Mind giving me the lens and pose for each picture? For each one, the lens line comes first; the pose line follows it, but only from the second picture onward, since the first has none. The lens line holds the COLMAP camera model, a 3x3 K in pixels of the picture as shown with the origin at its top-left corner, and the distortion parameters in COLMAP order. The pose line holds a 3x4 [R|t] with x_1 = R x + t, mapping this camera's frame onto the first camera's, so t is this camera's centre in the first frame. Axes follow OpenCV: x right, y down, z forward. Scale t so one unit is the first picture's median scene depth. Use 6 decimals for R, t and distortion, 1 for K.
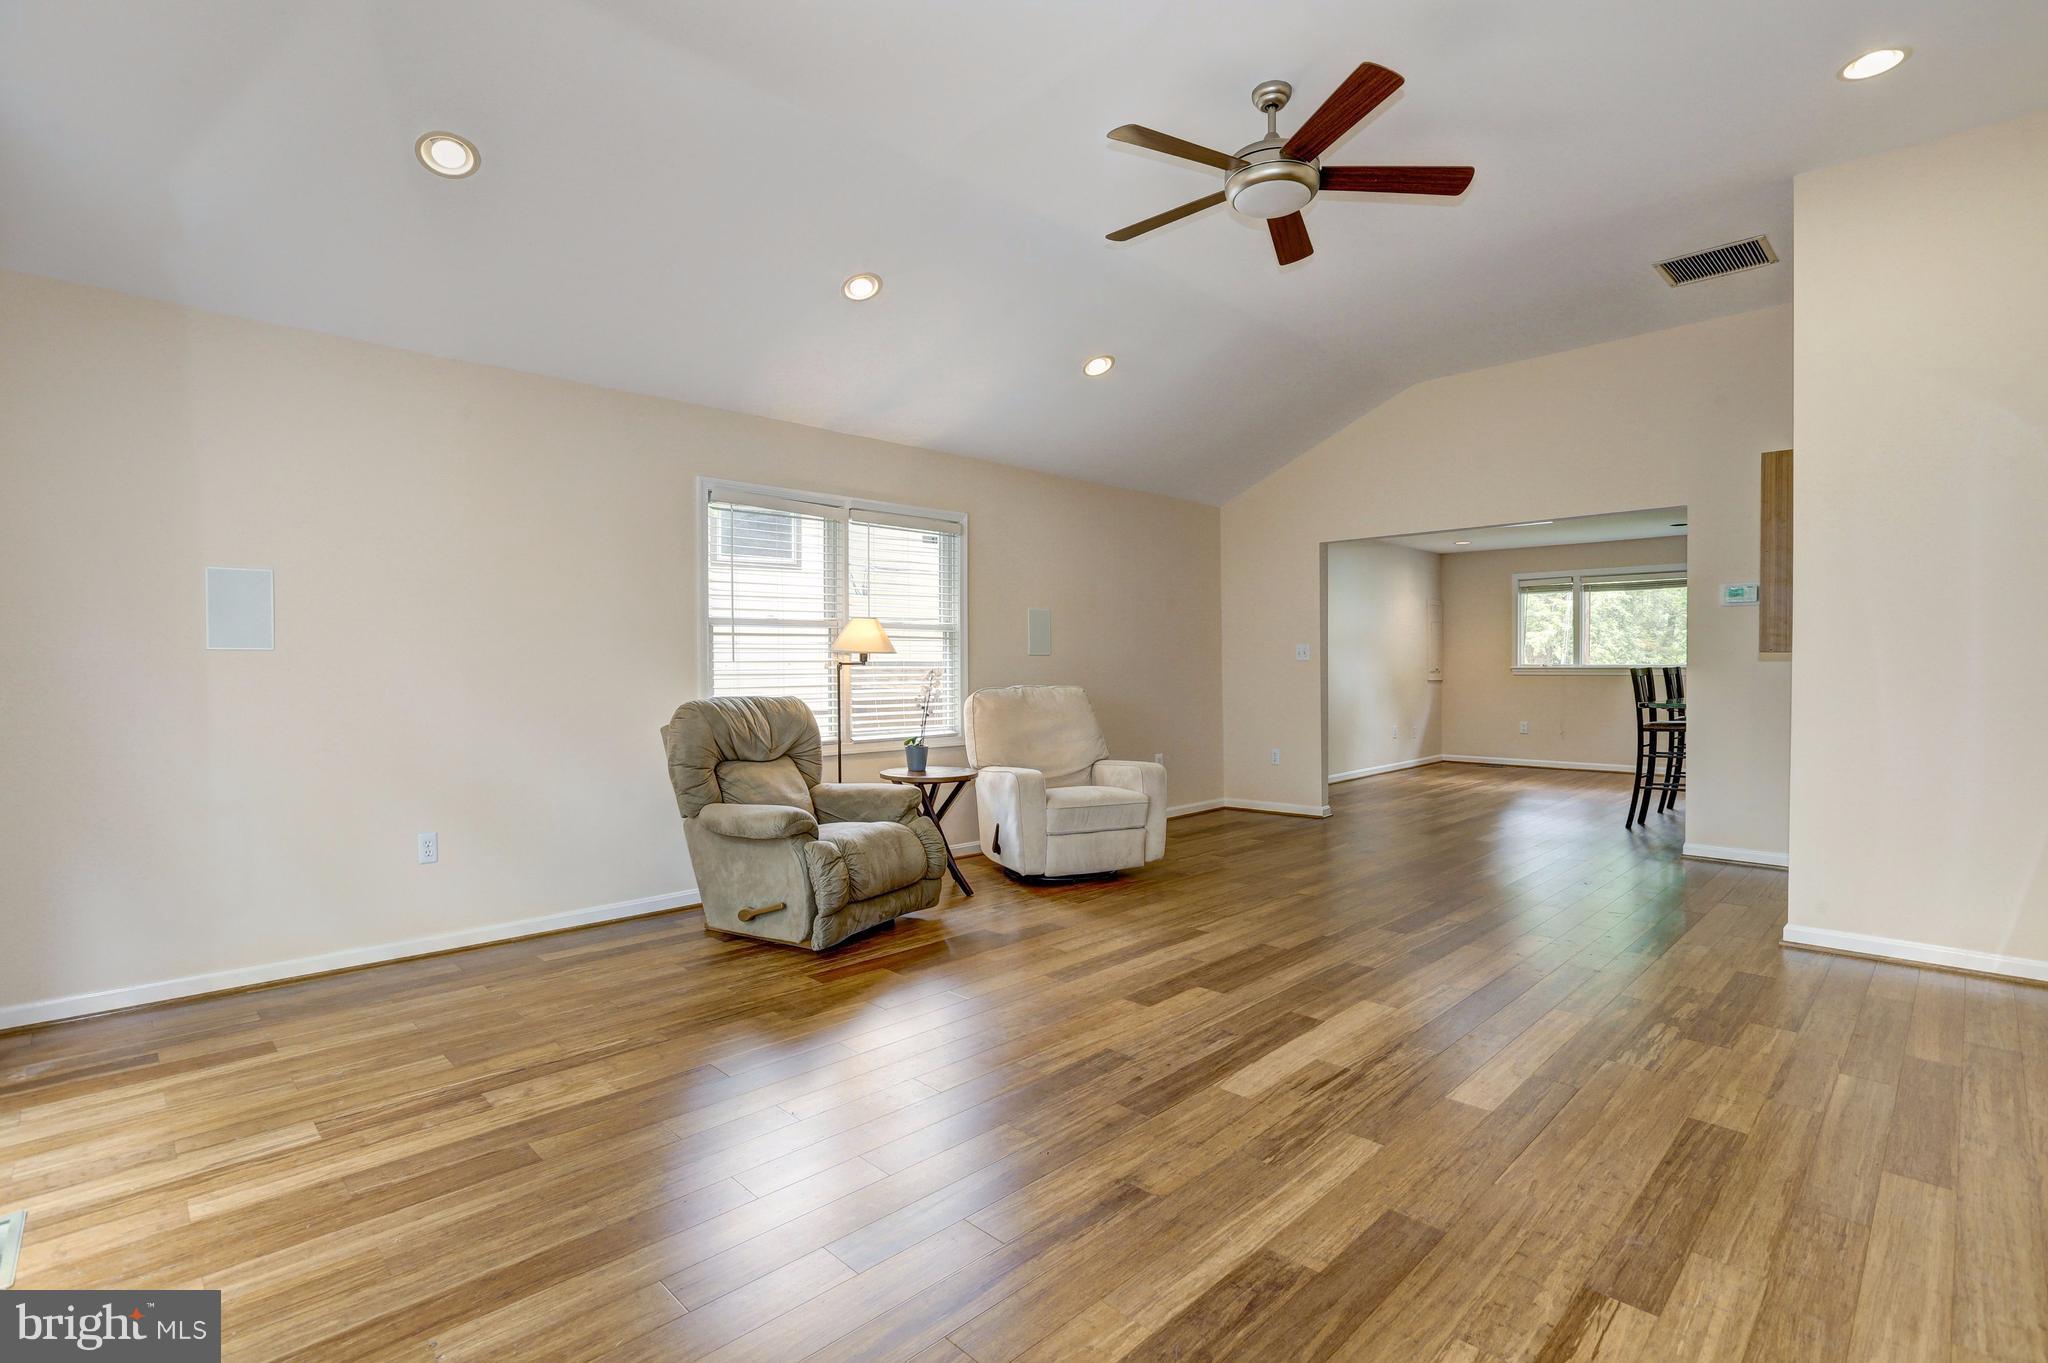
lens RADIAL K [[966.8, 0, 1030.6], [0, 966.8, 682.0], [0, 0, 1]] dist [-0.031181, 0.001100]
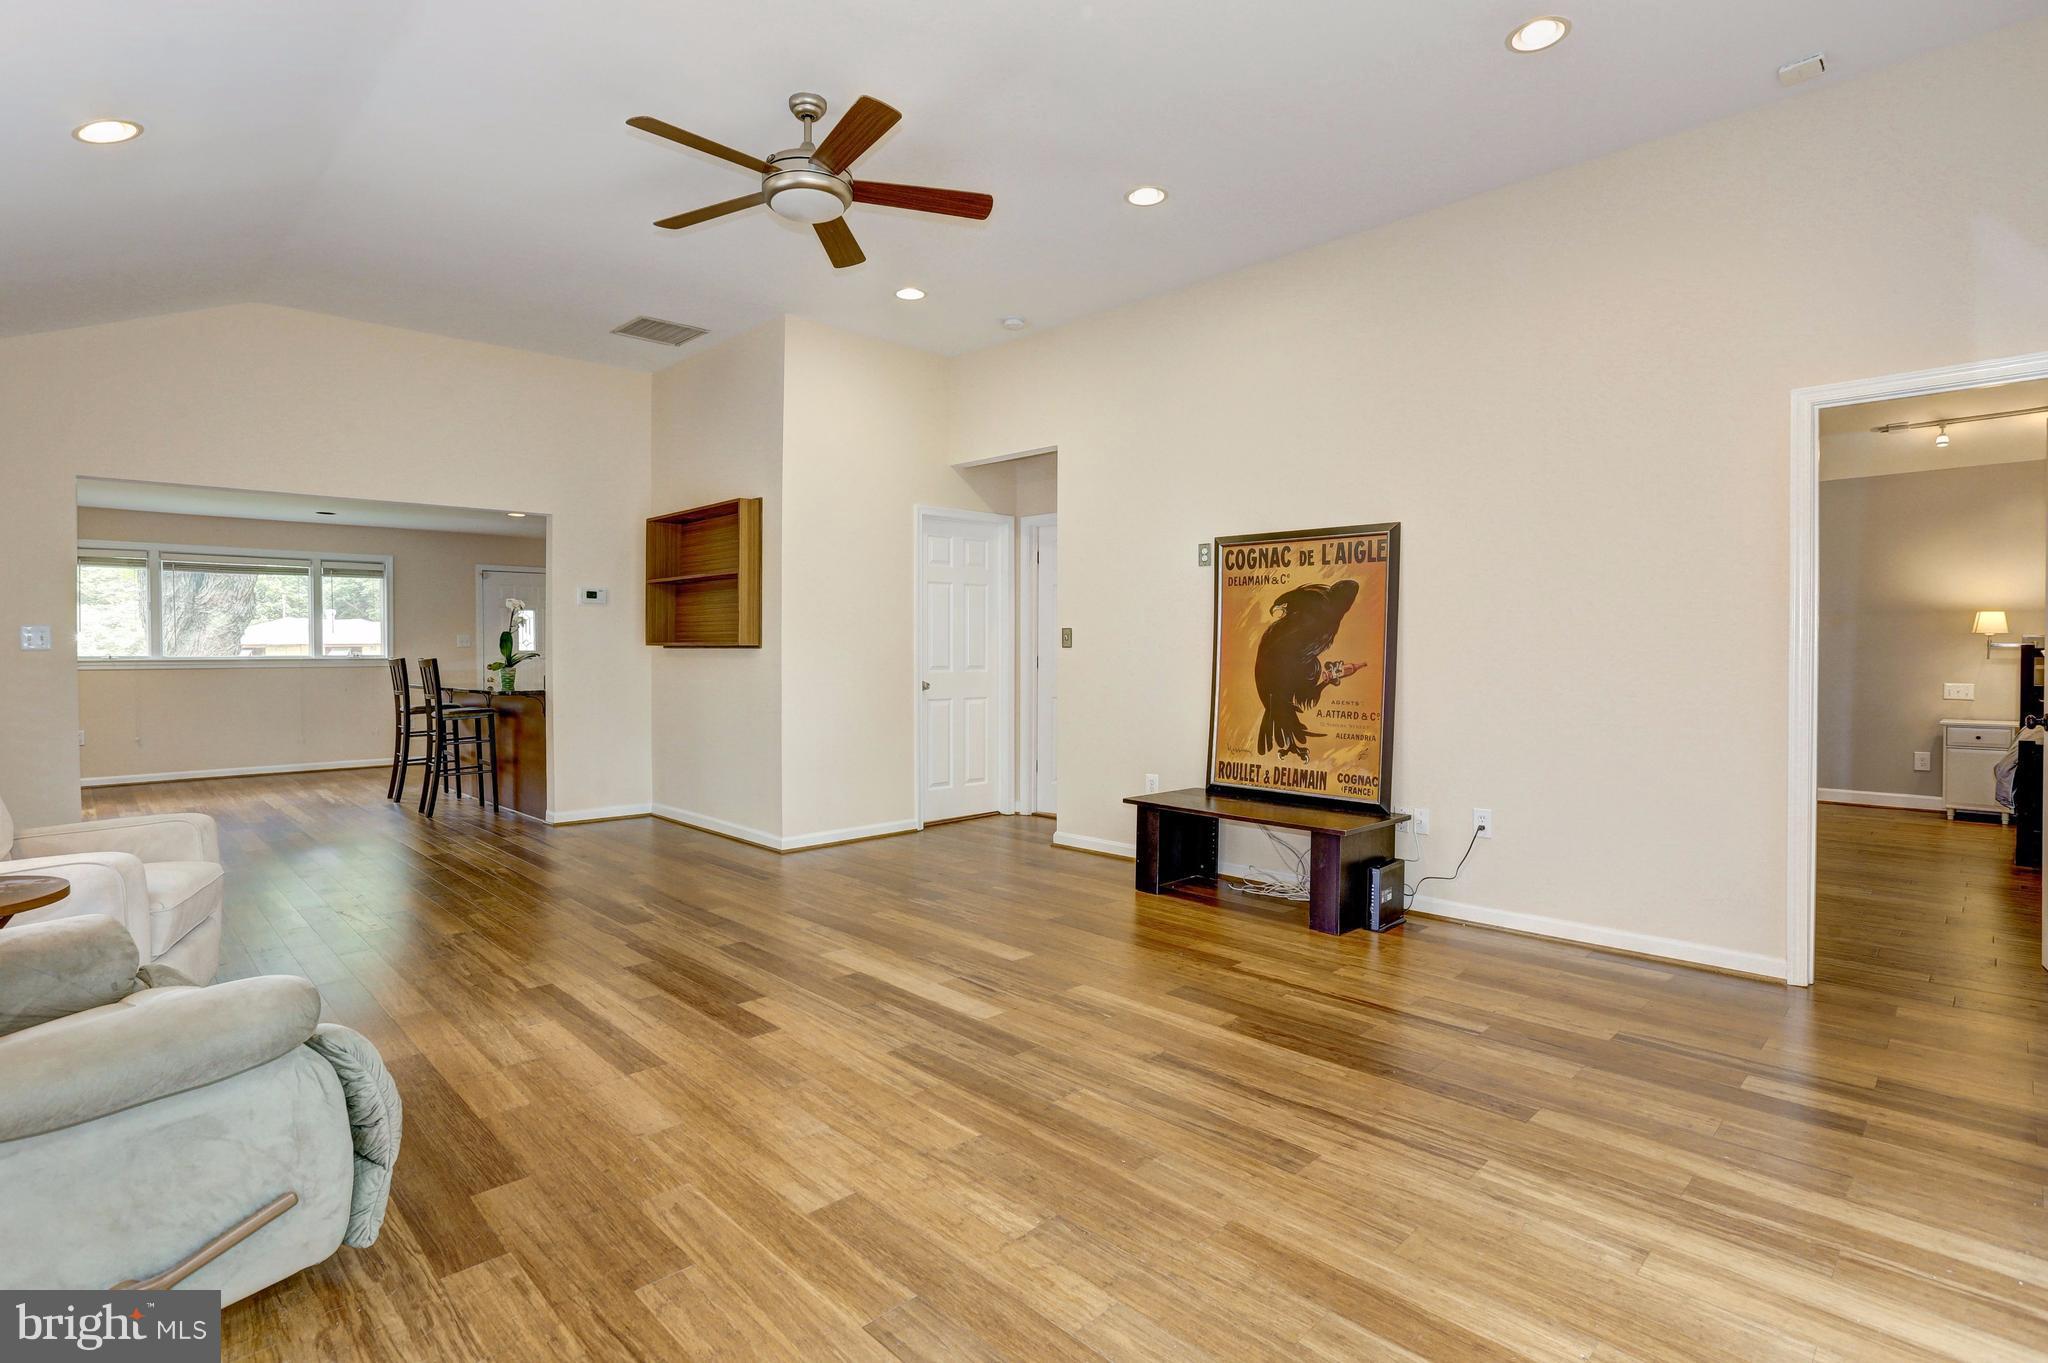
lens RADIAL K [[986.5, 0, 1008.8], [0, 986.5, 653.1], [0, 0, 1]] dist [-0.054200, 0.020115]
pose [[0.017810, 0.006047, 0.999823, -0.777376], [0.017934, 0.999819, -0.006367, -0.006034], [-0.999681, 0.018044, 0.017698, 0.748809]]
